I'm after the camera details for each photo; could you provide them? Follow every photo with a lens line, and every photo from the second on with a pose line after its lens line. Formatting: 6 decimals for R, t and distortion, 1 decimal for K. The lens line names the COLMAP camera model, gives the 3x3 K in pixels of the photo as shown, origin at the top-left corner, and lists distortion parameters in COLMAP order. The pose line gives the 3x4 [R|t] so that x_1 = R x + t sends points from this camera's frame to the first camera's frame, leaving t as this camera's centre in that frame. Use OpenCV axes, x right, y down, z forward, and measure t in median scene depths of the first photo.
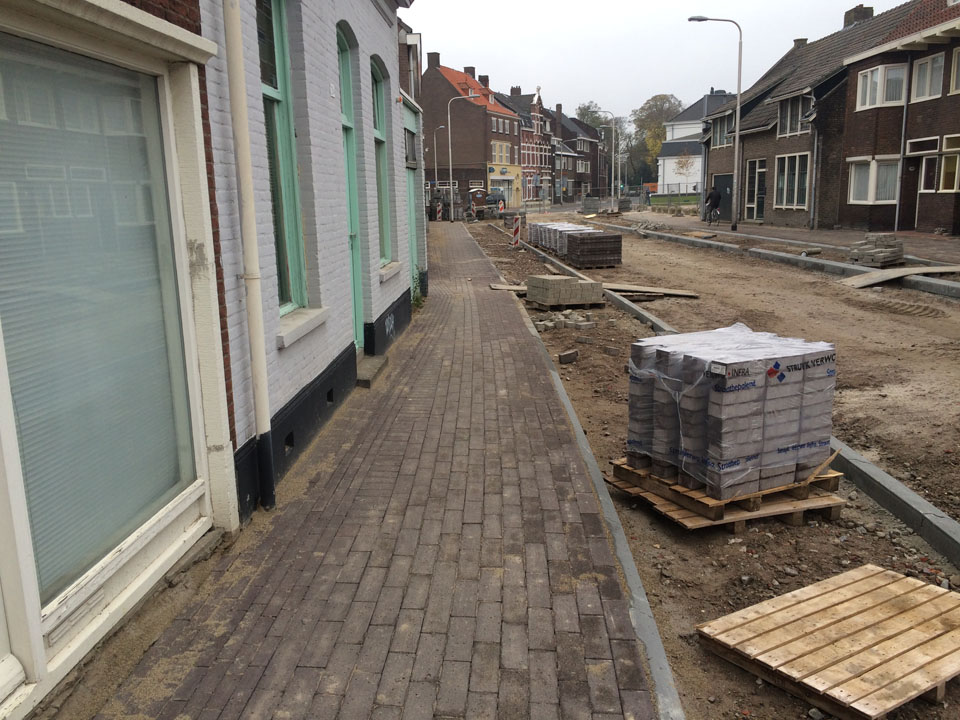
lens RADIAL K [[815.1, 0, 474.3], [0, 815.1, 358.1], [0, 0, 1]] dist [0.089900, -0.125151]
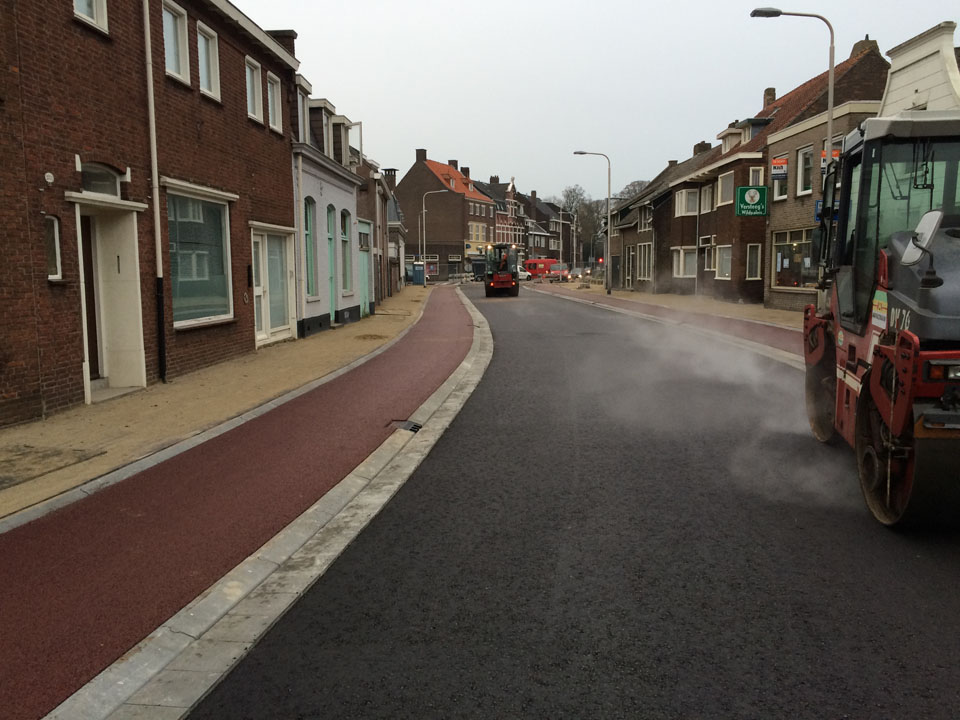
lens RADIAL K [[817.2, 0, 485.8], [0, 817.2, 356.8], [0, 0, 1]] dist [0.082403, -0.103770]
pose [[0.999709, 0.018045, 0.016031, 0.027576], [-0.016549, 0.995893, -0.089014, 0.029585], [-0.017572, 0.088723, 0.995901, -0.143901]]
